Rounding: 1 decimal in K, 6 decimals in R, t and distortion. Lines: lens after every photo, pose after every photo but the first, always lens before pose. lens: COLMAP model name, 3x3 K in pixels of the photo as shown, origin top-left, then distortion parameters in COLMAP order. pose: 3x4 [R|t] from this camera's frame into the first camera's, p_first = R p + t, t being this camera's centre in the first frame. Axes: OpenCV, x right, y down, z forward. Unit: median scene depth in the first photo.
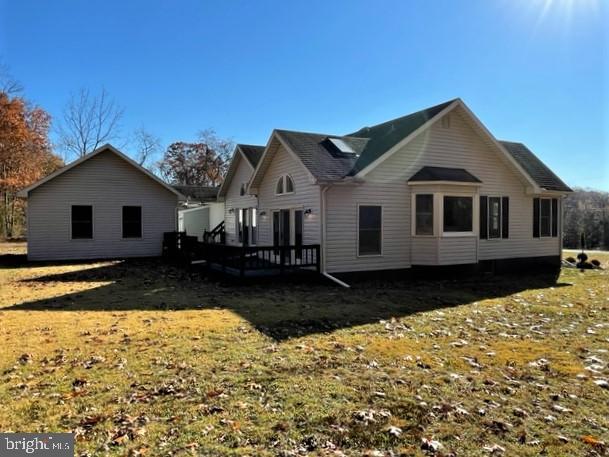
lens RADIAL K [[461.2, 0, 304.5], [0, 461.2, 228.5], [0, 0, 1]] dist [-0.004898, -0.001299]
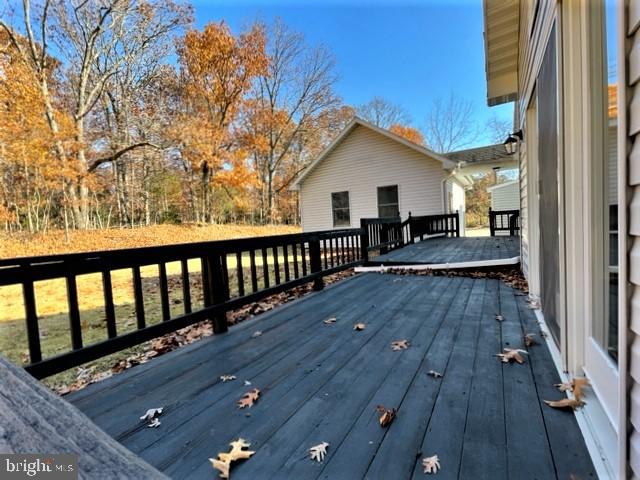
lens RADIAL K [[285.4, 0, 320.0], [0, 285.4, 240.0], [0, 0, 1]] dist [-0.003096, -0.000938]
pose [[0.522035, 0.022007, -0.852640, 0.005124], [0.047122, 0.997396, 0.054594, 0.015578], [0.851621, -0.068678, 0.519638, 0.624928]]
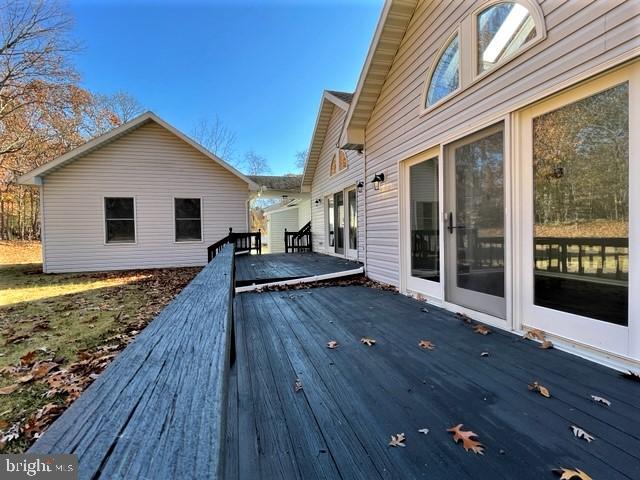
lens RADIAL K [[285.4, 0, 320.0], [0, 285.4, 240.0], [0, 0, 1]] dist [-0.003096, -0.000938]
pose [[0.983519, -0.010578, -0.180496, -0.078587], [0.013666, 0.999781, 0.015873, 0.015327], [0.180288, -0.018078, 0.983448, 0.583648]]
